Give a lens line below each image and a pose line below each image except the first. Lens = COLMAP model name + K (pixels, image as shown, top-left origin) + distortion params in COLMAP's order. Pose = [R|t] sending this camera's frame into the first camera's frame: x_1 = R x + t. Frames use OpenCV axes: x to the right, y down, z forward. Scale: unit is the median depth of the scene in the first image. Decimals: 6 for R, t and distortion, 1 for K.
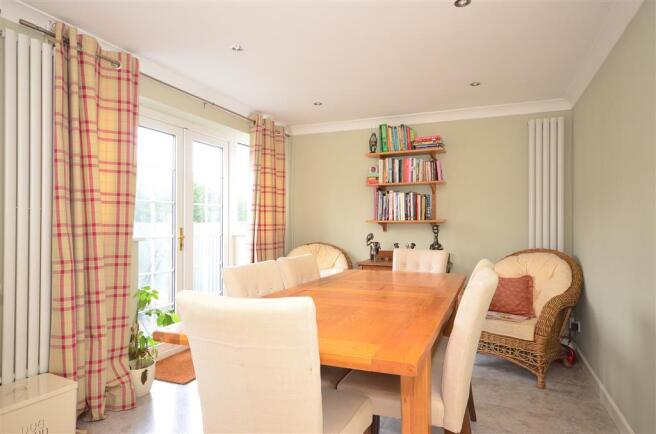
lens RADIAL K [[390.5, 0, 326.9], [0, 390.5, 215.9], [0, 0, 1]] dist [-0.001203, -0.000107]
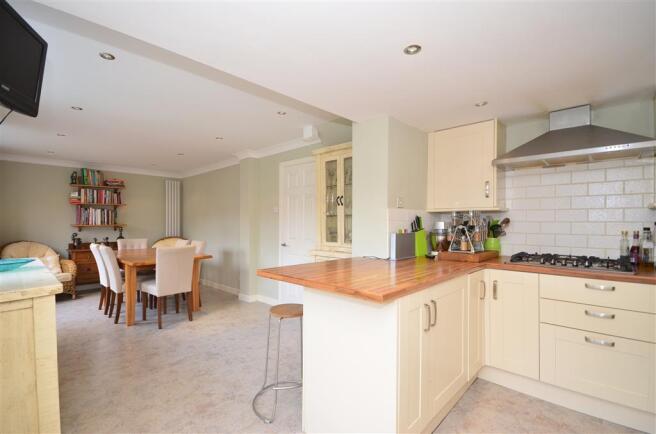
lens RADIAL K [[299.9, 0, 327.4], [0, 299.9, 219.3], [0, 0, 1]] dist [-0.000889, -0.000055]
pose [[0.341536, 0.009812, 0.939818, -0.726730], [-0.008473, 0.999937, -0.007360, -0.012533], [-0.939831, -0.005450, 0.341597, -0.436876]]
